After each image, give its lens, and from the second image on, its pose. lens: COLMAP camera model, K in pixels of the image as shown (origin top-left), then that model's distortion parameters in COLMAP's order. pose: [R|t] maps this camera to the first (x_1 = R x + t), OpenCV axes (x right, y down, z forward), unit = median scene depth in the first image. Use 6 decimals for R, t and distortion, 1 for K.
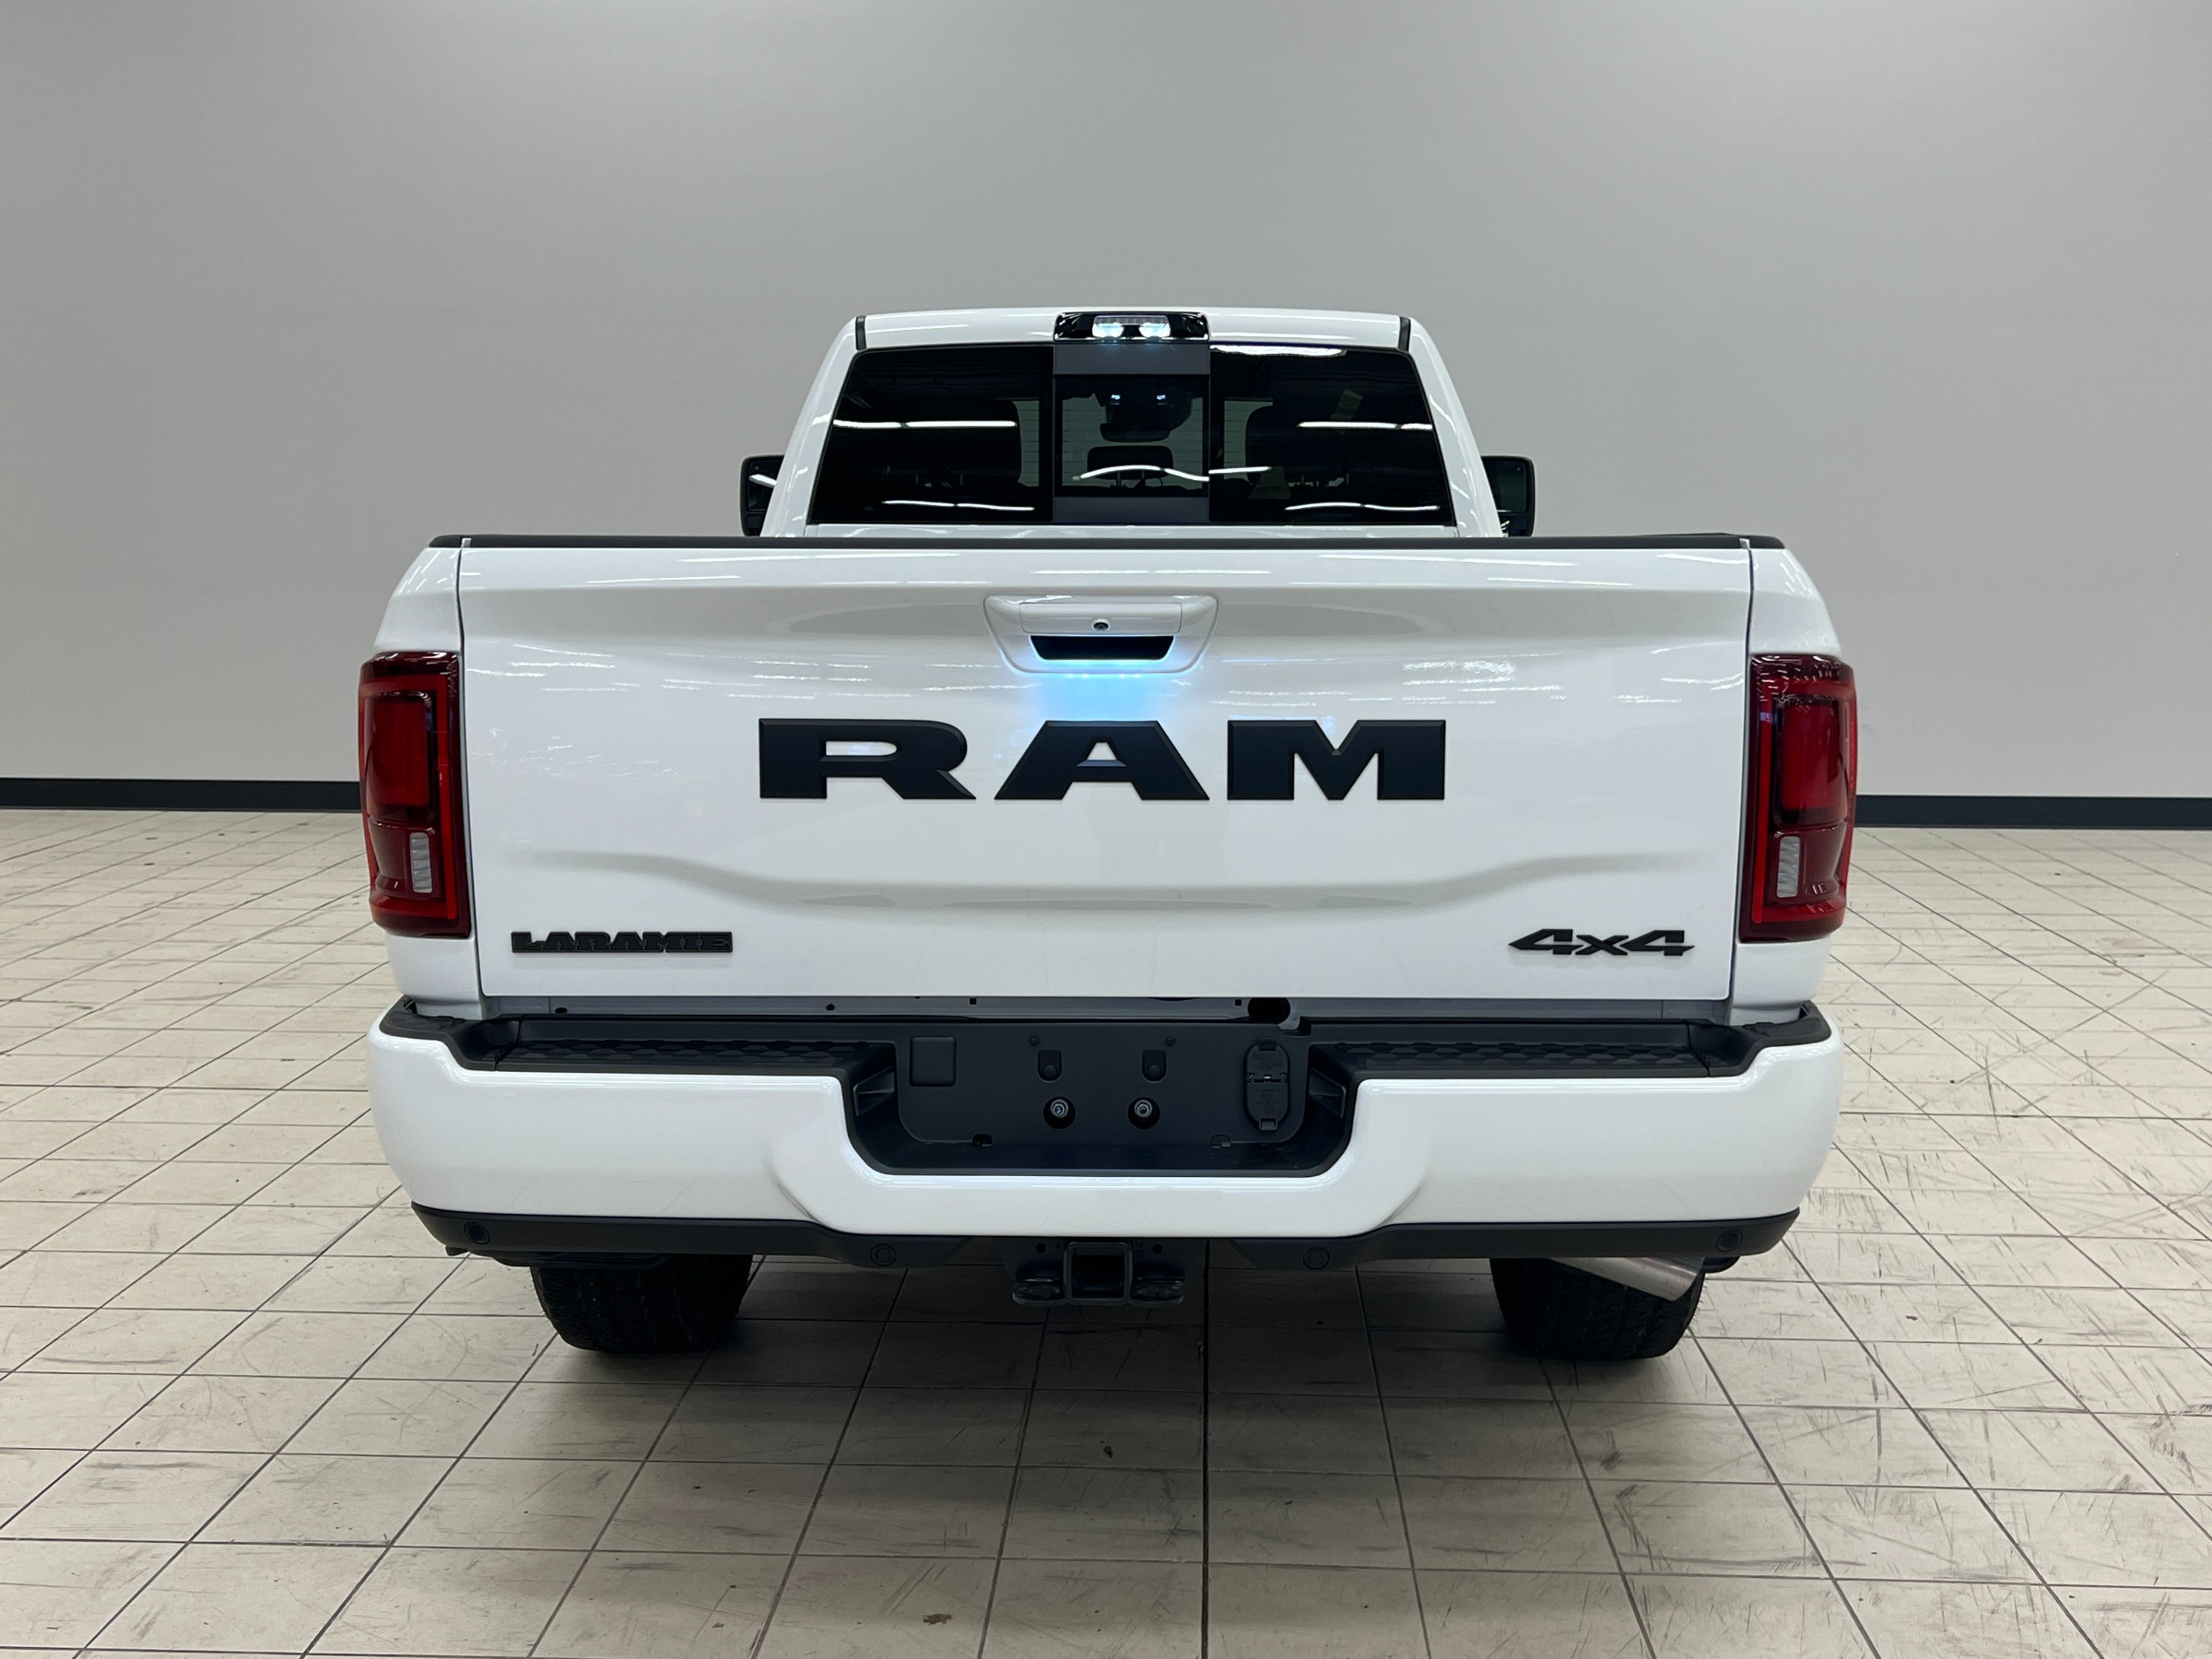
lens RADIAL K [[2142.7, 0, 1106.0], [0, 2142.7, 829.5], [0, 0, 1]] dist [0.109629, -0.162521]
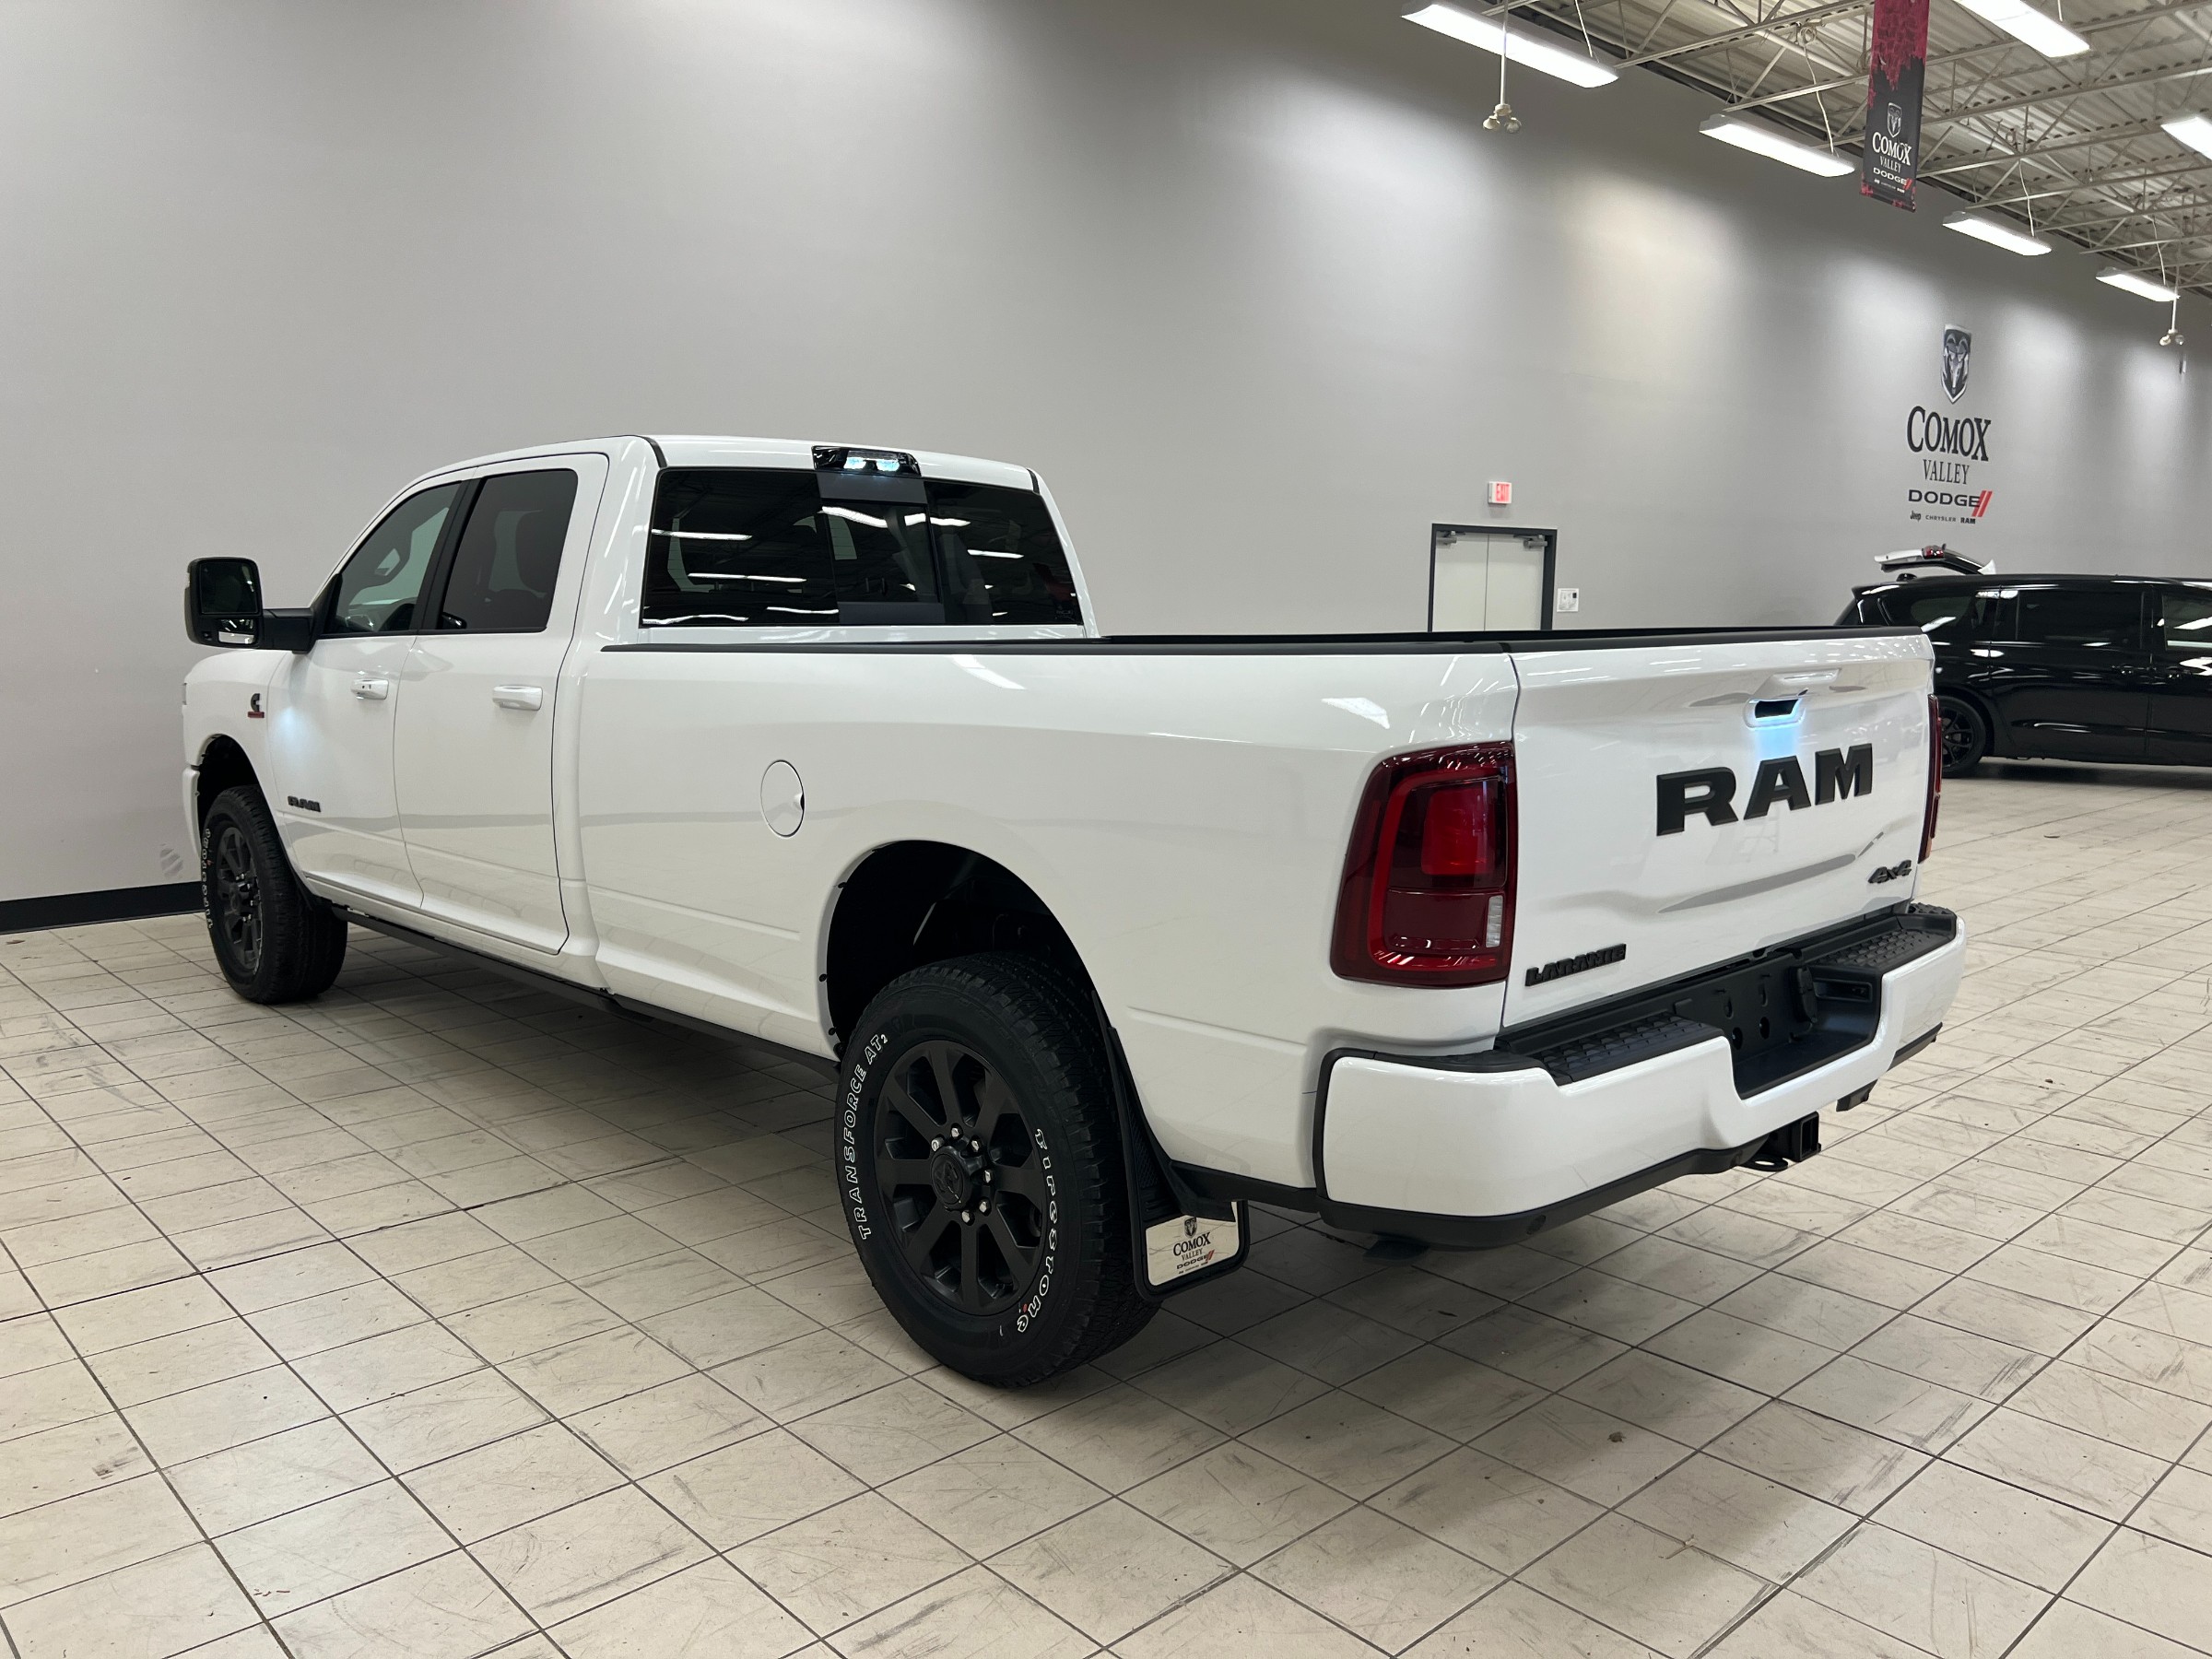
lens RADIAL K [[1645.7, 0, 1101.7], [0, 1645.7, 846.2], [0, 0, 1]] dist [0.043658, -0.000504]
pose [[0.705156, -0.100623, 0.701876, -0.967574], [0.105971, 0.993717, 0.035997, -0.070055], [-0.701089, 0.048995, 0.711389, 0.462559]]
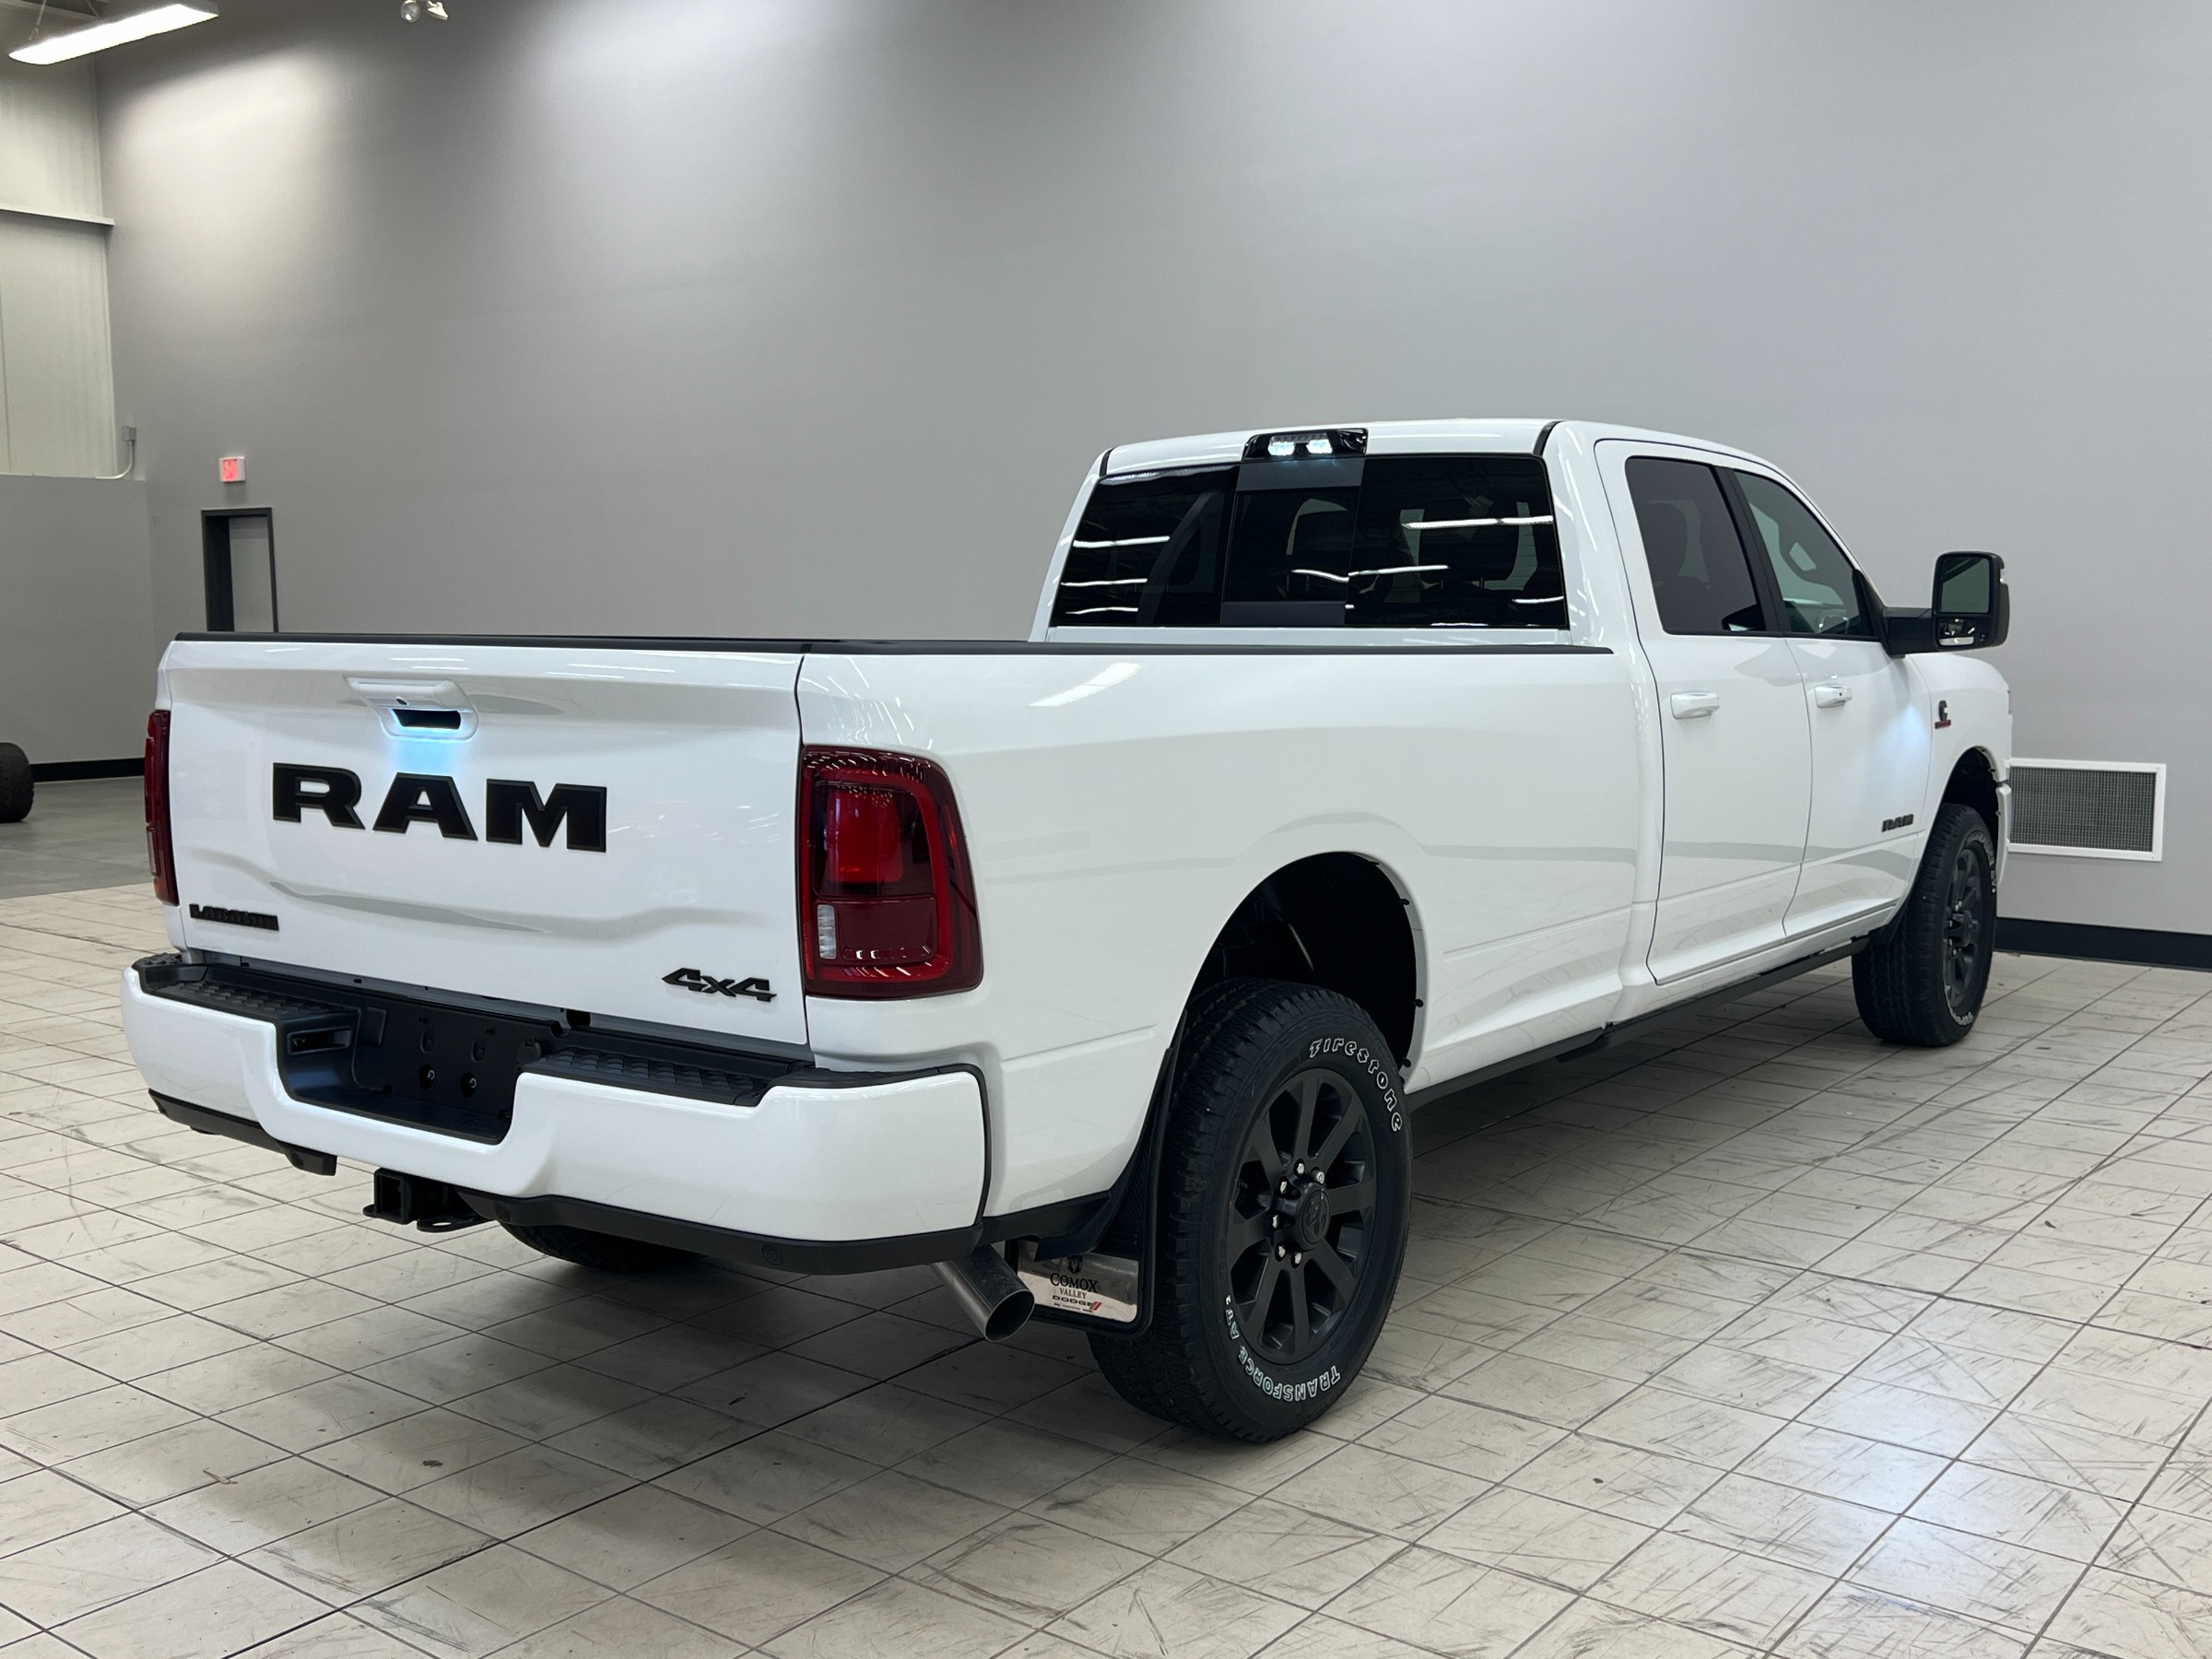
lens RADIAL K [[2104.7, 0, 1106.0], [0, 2104.7, 829.5], [0, 0, 1]] dist [0.105362, -0.159798]
pose [[0.818020, 0.058490, -0.572209, 0.942343], [-0.083772, 0.996324, -0.017917, -0.025172], [0.569057, 0.062591, 0.819912, 0.154690]]
